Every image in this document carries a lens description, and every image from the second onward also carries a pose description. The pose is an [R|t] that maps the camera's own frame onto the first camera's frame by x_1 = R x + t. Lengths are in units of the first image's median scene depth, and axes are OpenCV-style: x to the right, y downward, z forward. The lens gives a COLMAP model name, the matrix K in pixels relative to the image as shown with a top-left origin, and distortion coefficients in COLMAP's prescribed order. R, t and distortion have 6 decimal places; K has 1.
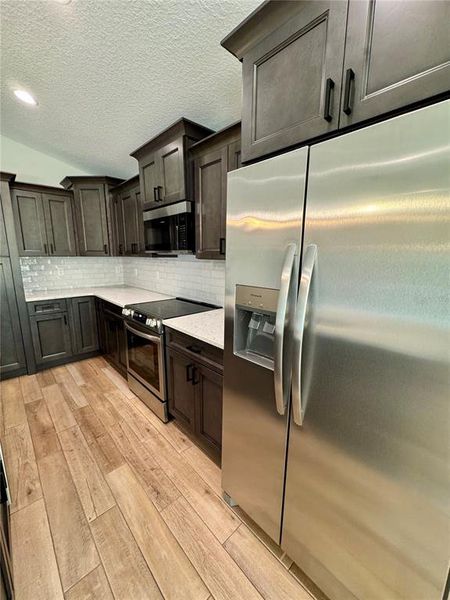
lens RADIAL K [[240.7, 0, 226.9], [0, 240.7, 299.6], [0, 0, 1]] dist [-0.000731, 0.000085]
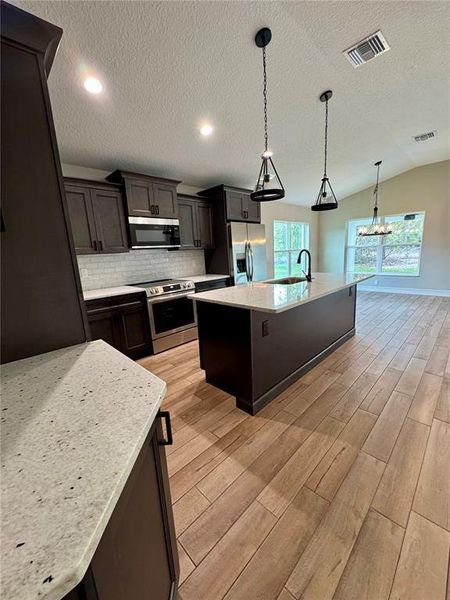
lens RADIAL K [[240.7, 0, 224.8], [0, 240.7, 301.0], [0, 0, 1]] dist [-0.000731, 0.000085]
pose [[-0.014195, -0.203789, 0.978912, -1.764573], [0.236170, 0.950627, 0.201325, -0.076027], [-0.971608, 0.234047, 0.034635, 0.583495]]
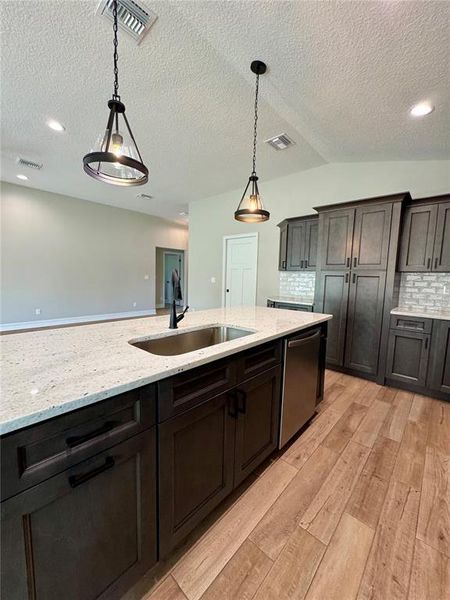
lens RADIAL K [[240.7, 0, 227.0], [0, 240.7, 297.7], [0, 0, 1]] dist [-0.000731, 0.000085]
pose [[0.071761, 0.084527, -0.993834, 0.158170], [-0.208643, 0.975631, 0.067913, 0.019574], [0.975356, 0.202483, 0.087648, 0.249027]]
